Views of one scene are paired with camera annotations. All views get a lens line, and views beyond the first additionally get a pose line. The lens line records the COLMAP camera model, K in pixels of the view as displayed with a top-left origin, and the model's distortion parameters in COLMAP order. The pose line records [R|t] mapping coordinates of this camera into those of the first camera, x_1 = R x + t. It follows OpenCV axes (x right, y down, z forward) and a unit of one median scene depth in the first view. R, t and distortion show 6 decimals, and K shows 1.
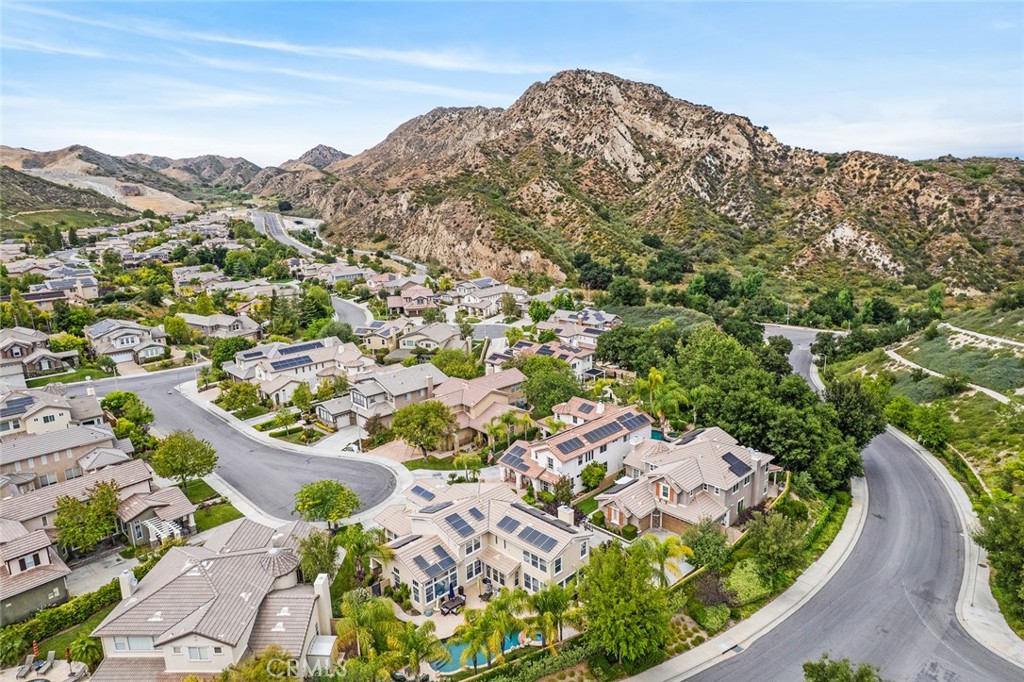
lens RADIAL K [[645.8, 0, 540.1], [0, 645.8, 328.2], [0, 0, 1]] dist [-0.087416, 0.081088]
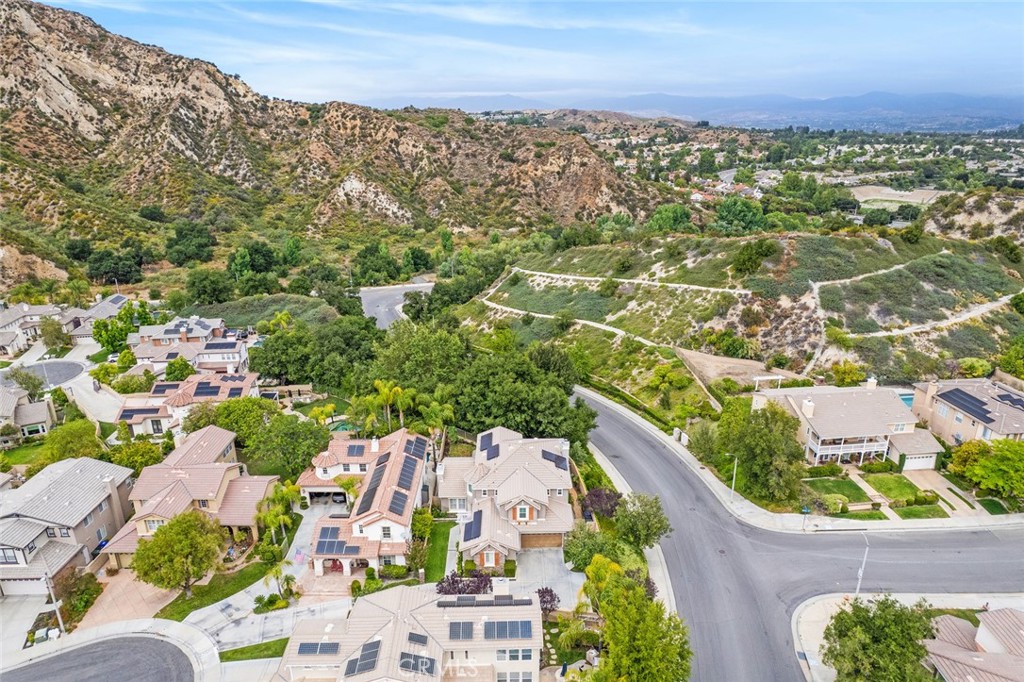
lens RADIAL K [[649.8, 0, 487.8], [0, 649.8, 340.6], [0, 0, 1]] dist [-0.077964, 0.083109]
pose [[0.726057, -0.227226, 0.649006, -0.083967], [0.161939, 0.973781, 0.159770, -0.032485], [-0.668294, -0.010903, 0.743817, 0.064757]]
